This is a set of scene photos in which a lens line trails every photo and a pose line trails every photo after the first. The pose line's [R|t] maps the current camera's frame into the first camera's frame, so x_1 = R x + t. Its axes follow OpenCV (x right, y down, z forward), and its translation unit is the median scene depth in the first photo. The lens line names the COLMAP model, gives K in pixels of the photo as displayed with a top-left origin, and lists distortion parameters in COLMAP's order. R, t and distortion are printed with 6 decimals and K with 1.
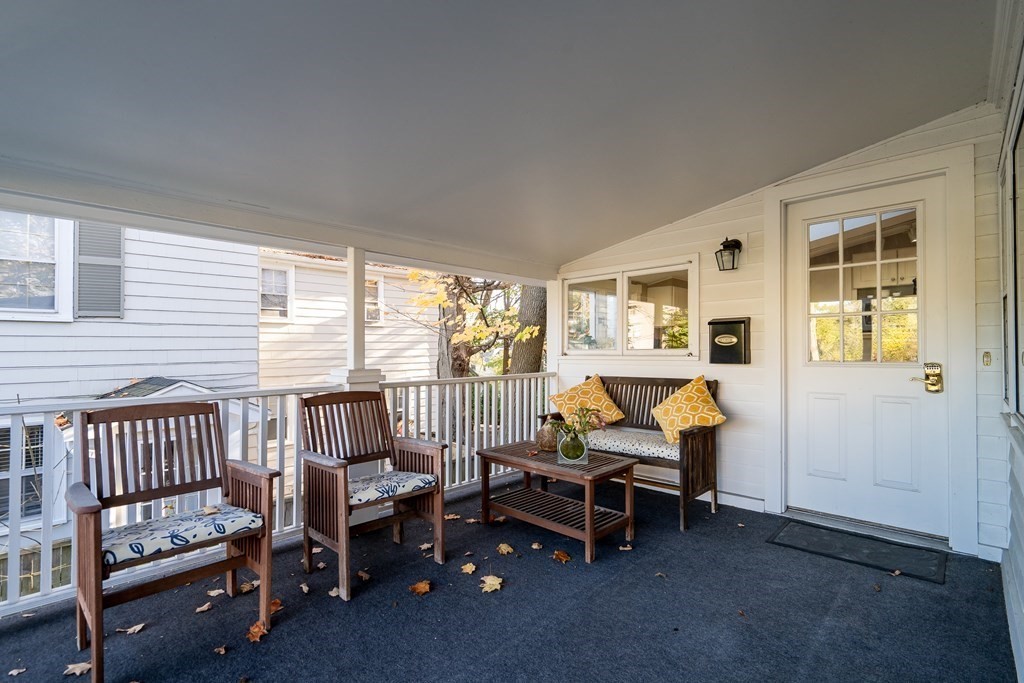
lens RADIAL K [[461.1, 0, 504.3], [0, 461.1, 344.7], [0, 0, 1]] dist [-0.012854, -0.000348]
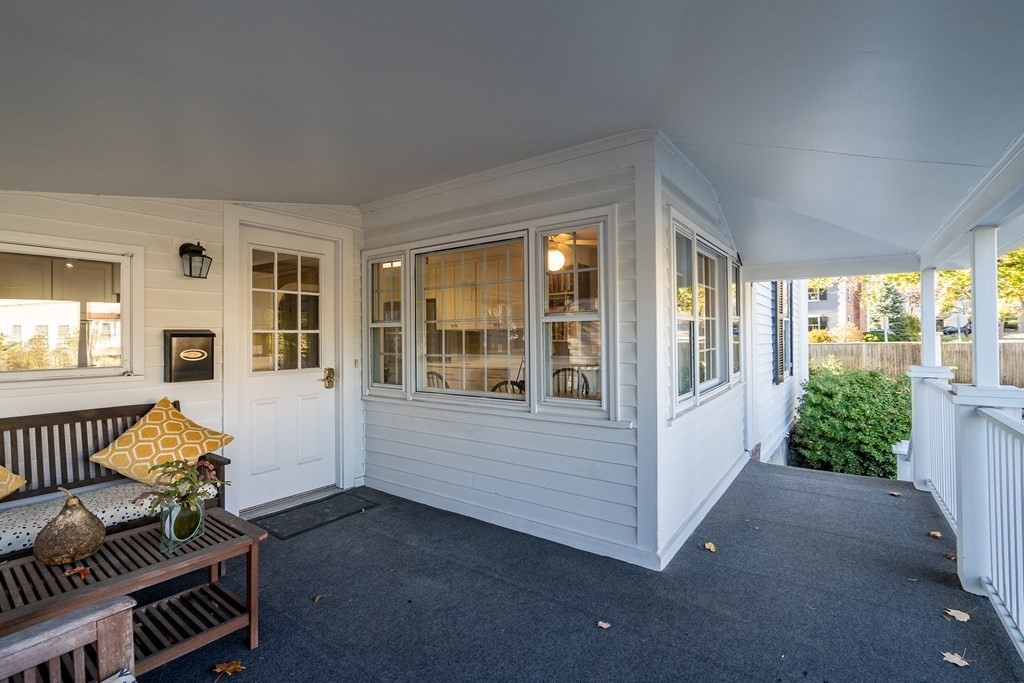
lens RADIAL K [[461.1, 0, 504.0], [0, 461.1, 340.5], [0, 0, 1]] dist [-0.012854, -0.000348]
pose [[-0.124500, 0.005098, 0.992207, -0.565566], [-0.000474, 0.999986, -0.005197, -0.038757], [-0.992220, -0.001117, -0.124496, 0.595566]]
